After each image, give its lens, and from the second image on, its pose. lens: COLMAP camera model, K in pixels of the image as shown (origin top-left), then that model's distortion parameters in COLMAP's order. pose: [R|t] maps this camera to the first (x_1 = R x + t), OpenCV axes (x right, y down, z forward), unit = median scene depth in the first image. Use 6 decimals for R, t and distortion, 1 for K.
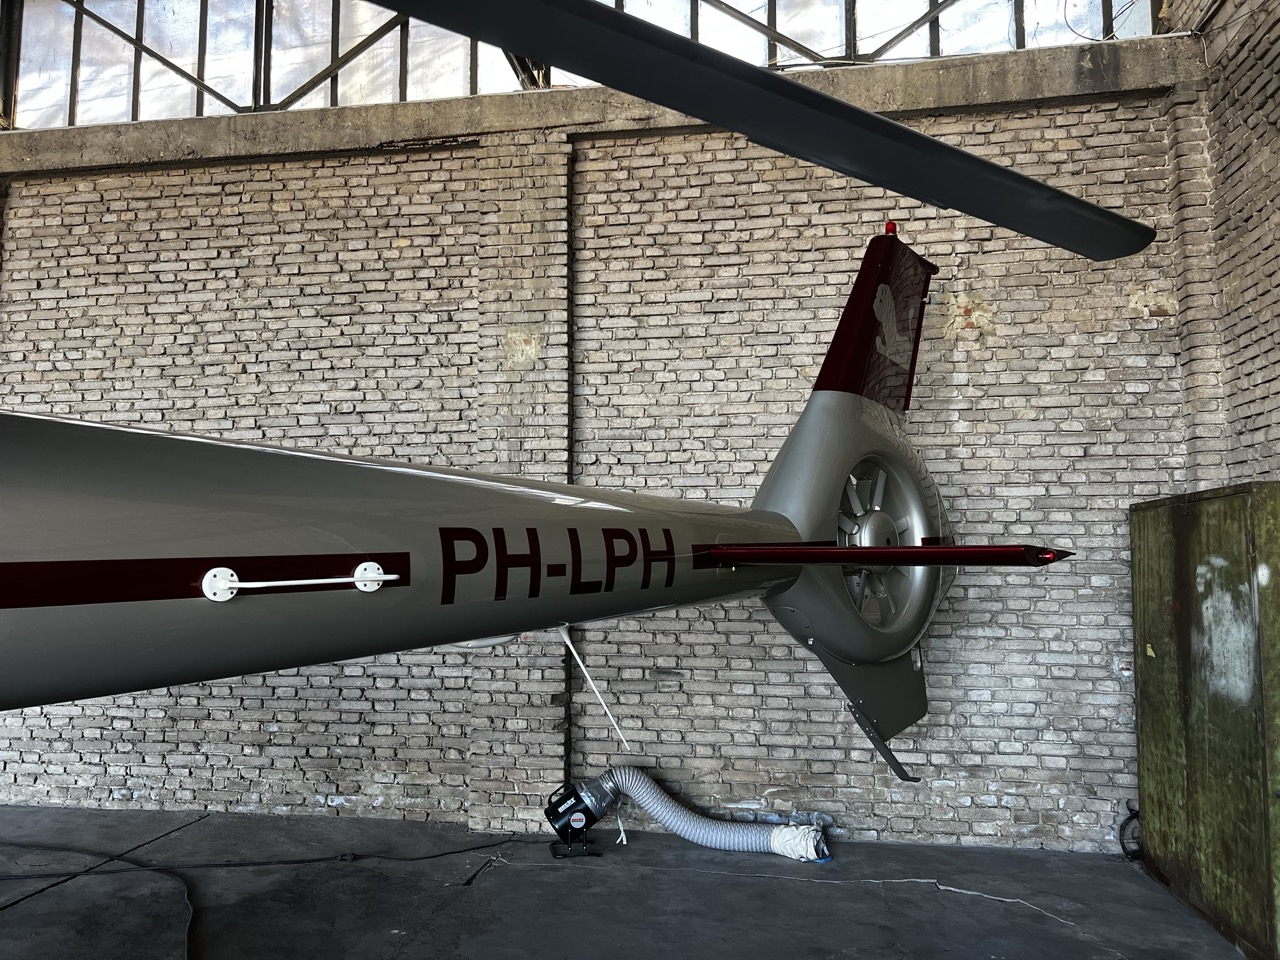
lens RADIAL K [[959.5, 0, 638.5], [0, 959.5, 481.8], [0, 0, 1]] dist [0.073585, -0.096340]
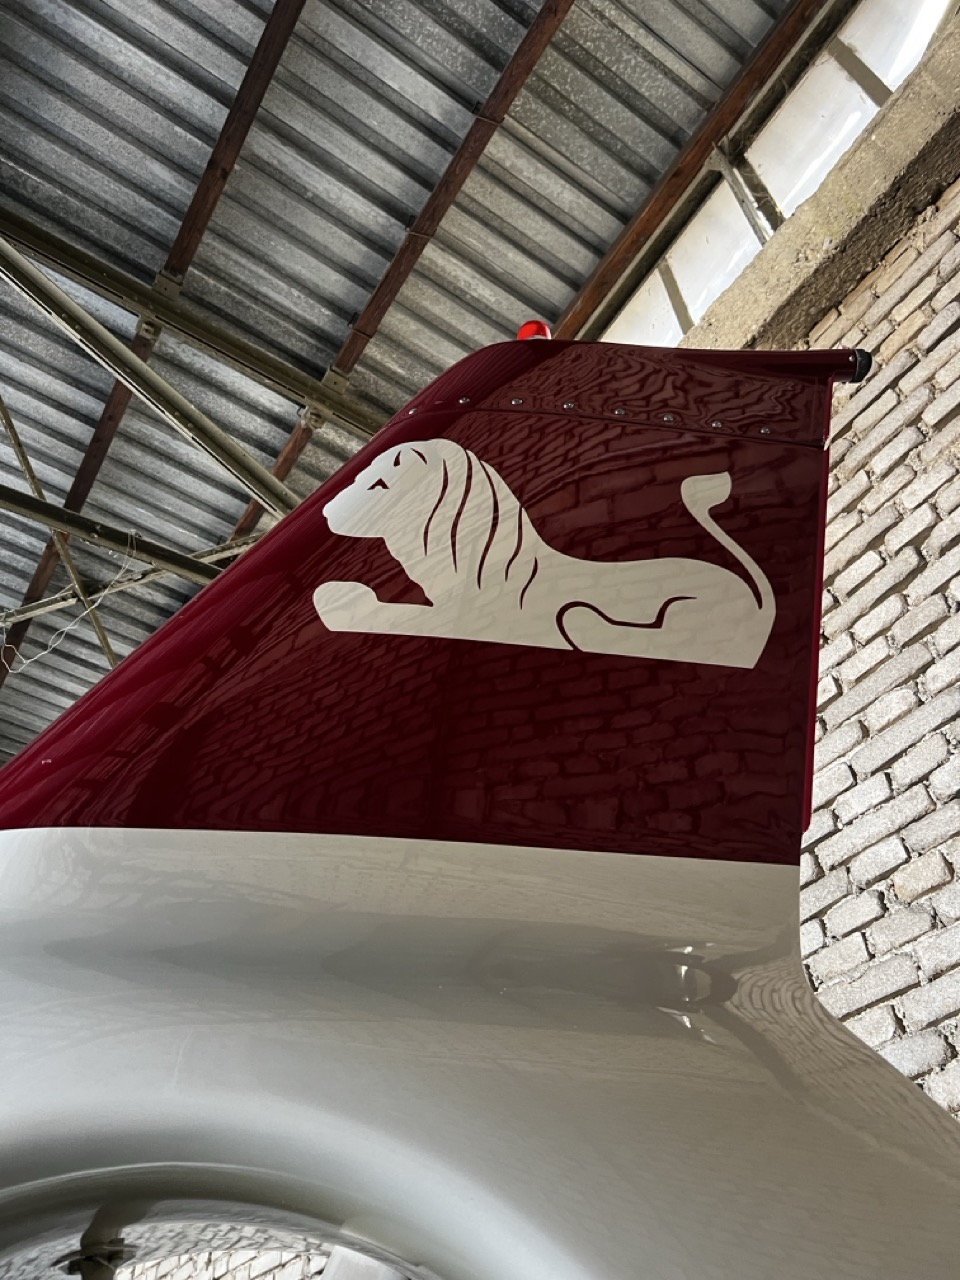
lens RADIAL K [[979.4, 0, 477.9], [0, 979.4, 633.2], [0, 0, 1]] dist [0.025067, -0.035542]
pose [[0.661455, -0.543482, -0.516822, 0.304718], [0.123935, 0.758845, -0.639371, 0.013263], [0.739674, 0.358863, 0.569298, 0.699551]]
